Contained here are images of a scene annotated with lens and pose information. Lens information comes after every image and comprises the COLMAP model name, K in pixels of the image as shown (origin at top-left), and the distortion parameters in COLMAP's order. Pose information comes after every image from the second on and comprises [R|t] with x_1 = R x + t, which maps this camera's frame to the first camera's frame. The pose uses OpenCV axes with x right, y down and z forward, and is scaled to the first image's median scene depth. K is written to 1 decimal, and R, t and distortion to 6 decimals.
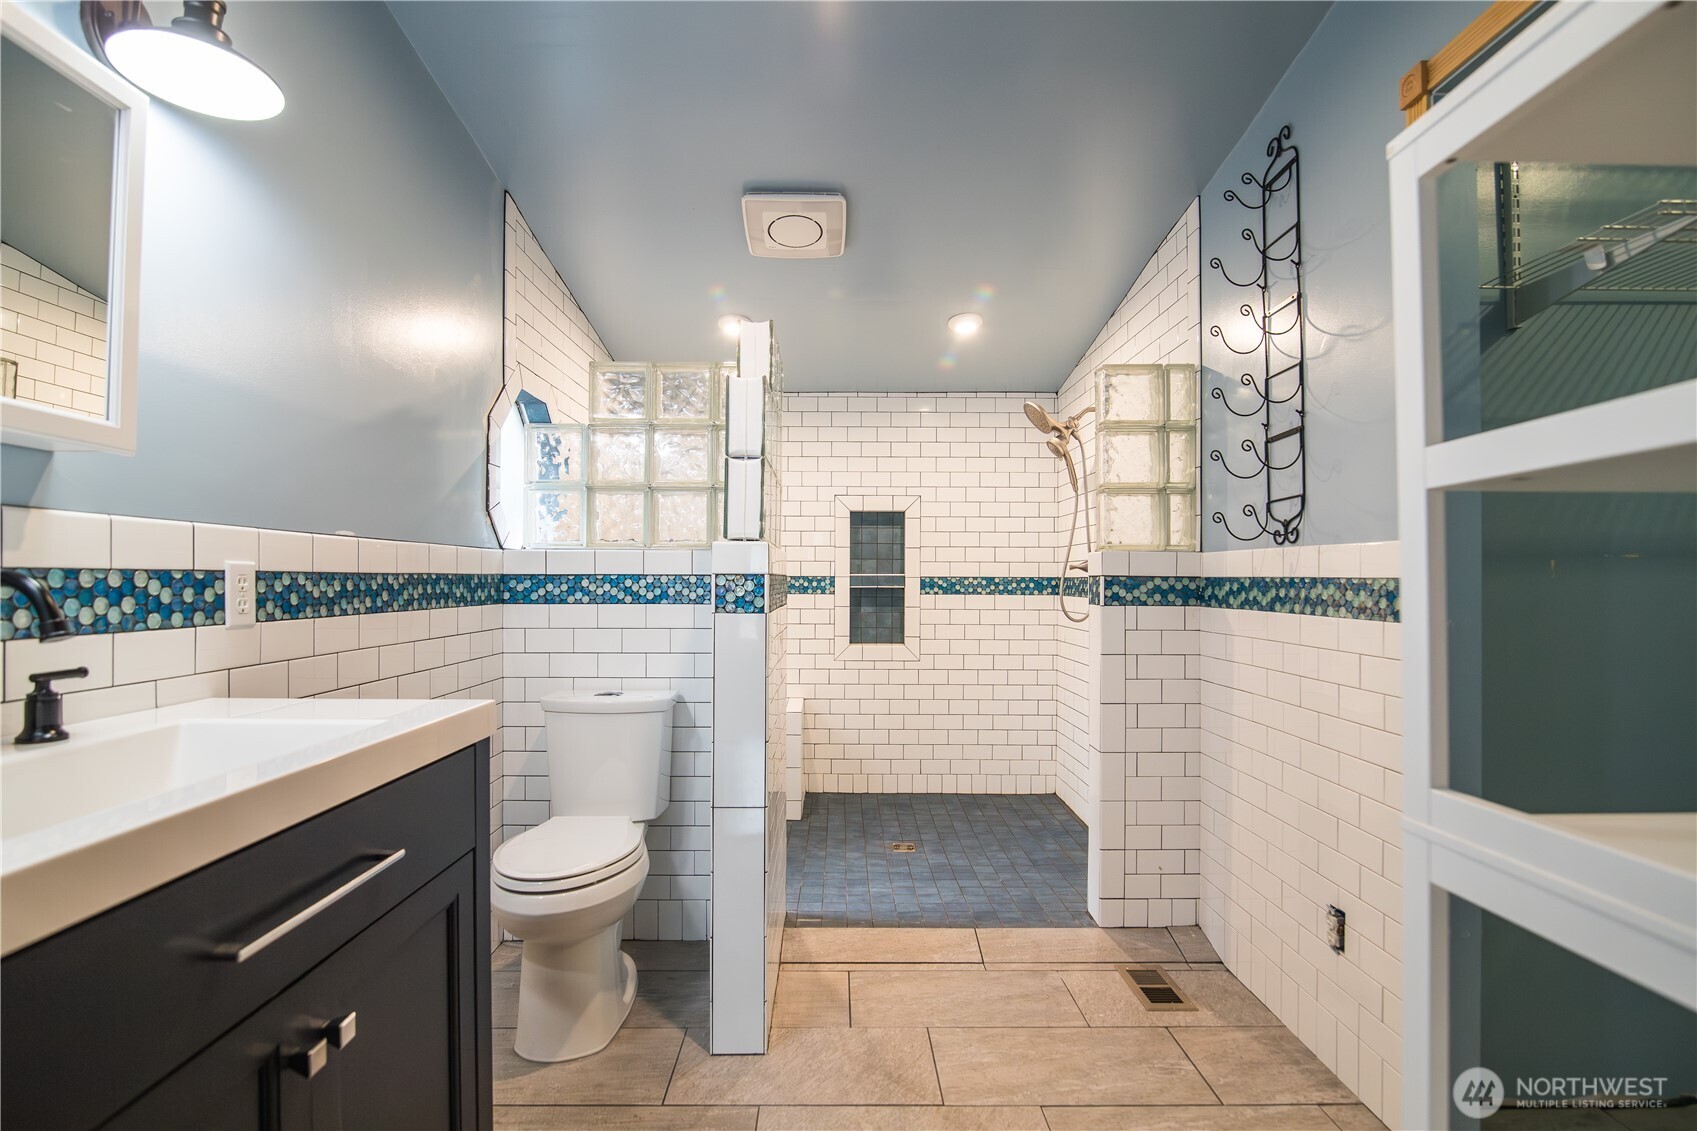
lens RADIAL K [[810.0, 0, 848.5], [0, 810.0, 565.5], [0, 0, 1]] dist [-0.020463, 0.000601]
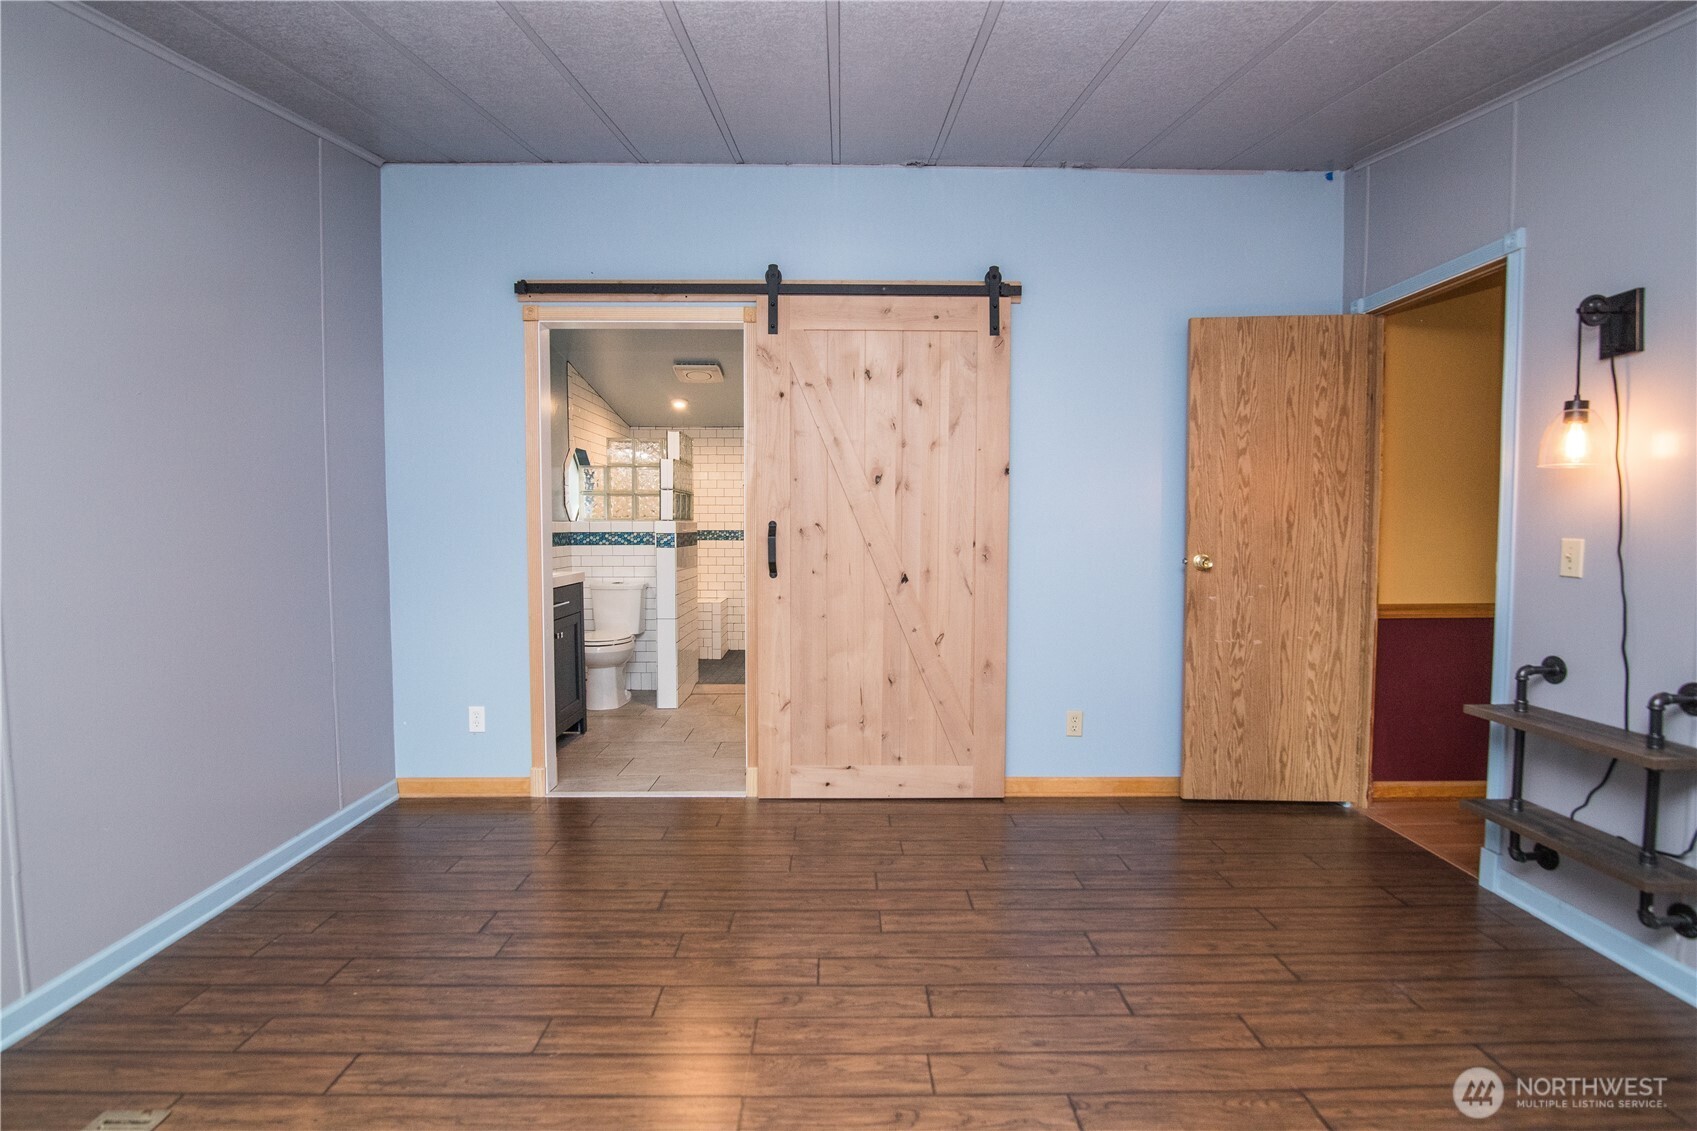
lens RADIAL K [[810.0, 0, 848.5], [0, 810.0, 565.5], [0, 0, 1]] dist [-0.020463, 0.000601]
pose [[0.999984, -0.001137, -0.005557, 0.368608], [0.001511, 0.997701, 0.067750, -0.048570], [0.005467, -0.067757, 0.997687, -1.276986]]
